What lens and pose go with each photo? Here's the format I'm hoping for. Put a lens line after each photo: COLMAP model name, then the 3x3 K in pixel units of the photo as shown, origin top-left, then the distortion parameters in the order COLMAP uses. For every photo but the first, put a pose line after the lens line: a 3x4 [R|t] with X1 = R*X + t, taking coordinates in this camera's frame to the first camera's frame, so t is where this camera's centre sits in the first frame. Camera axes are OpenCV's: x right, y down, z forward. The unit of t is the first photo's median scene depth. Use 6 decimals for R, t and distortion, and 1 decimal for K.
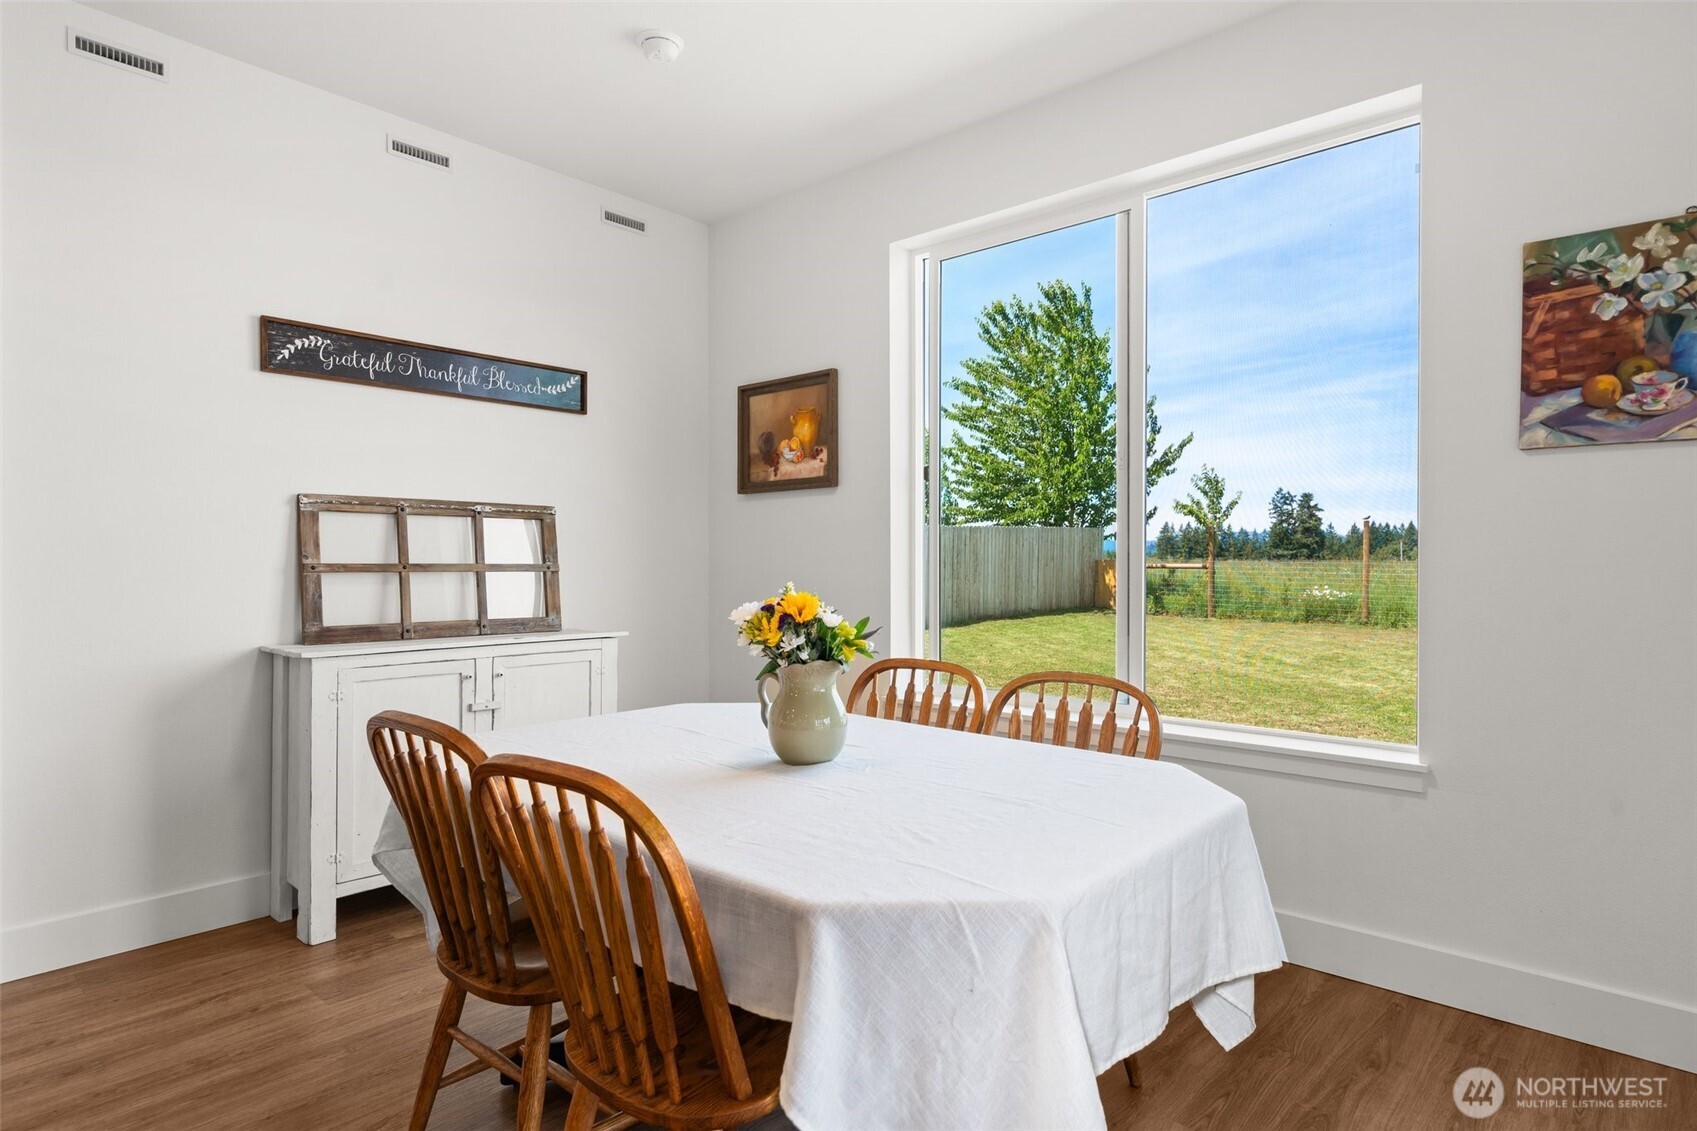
lens RADIAL K [[923.0, 0, 848.5], [0, 923.0, 565.5], [0, 0, 1]] dist [0.000604, -0.000159]
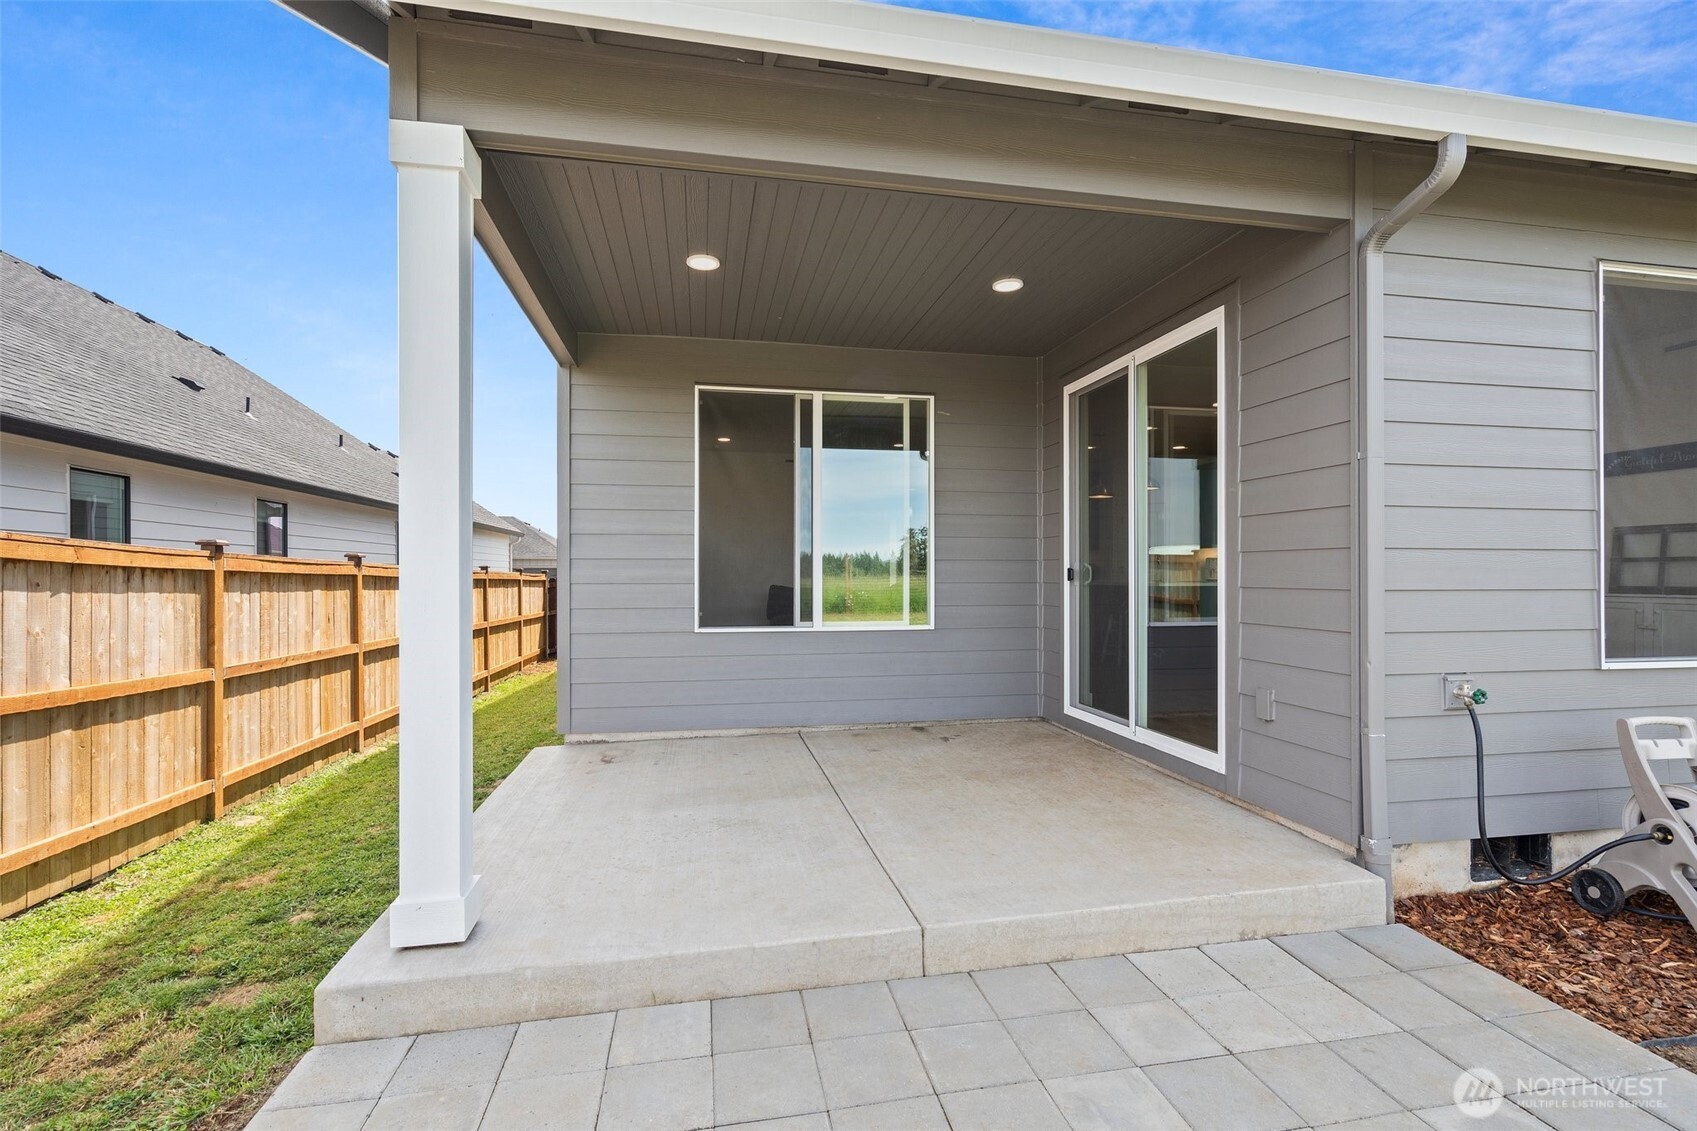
lens RADIAL K [[774.6, 0, 843.8], [0, 774.6, 563.1], [0, 0, 1]] dist [-0.000782, -0.000477]
pose [[-0.610491, -0.010859, -0.791948, 0.312250], [-0.000235, 0.999908, -0.013530, 0.005442], [0.792023, -0.008074, -0.610438, 0.098361]]
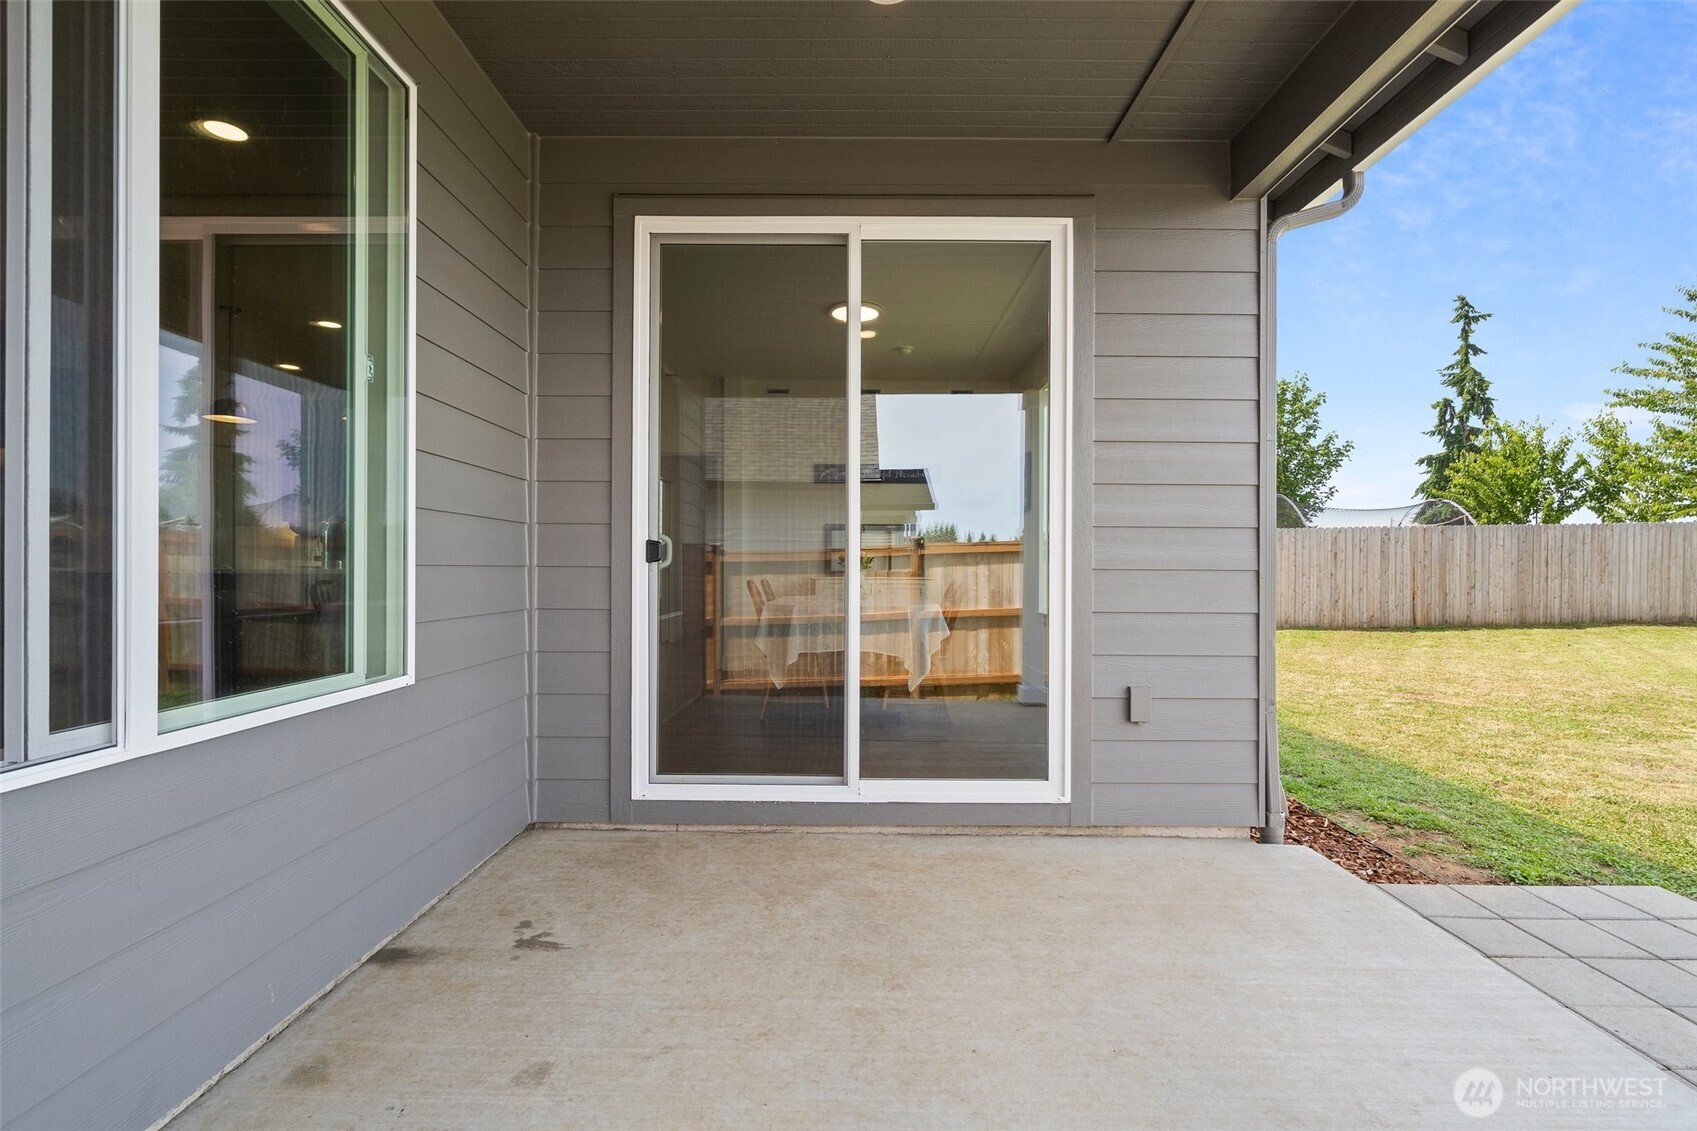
lens RADIAL K [[774.1, 0, 849.5], [0, 774.1, 568.7], [0, 0, 1]] dist [-0.002056, -0.000614]
pose [[0.662507, 0.003929, -0.749046, 0.188057], [-0.007676, 0.999969, -0.001544, 0.009136], [0.749017, 0.006773, 0.662516, -0.080046]]
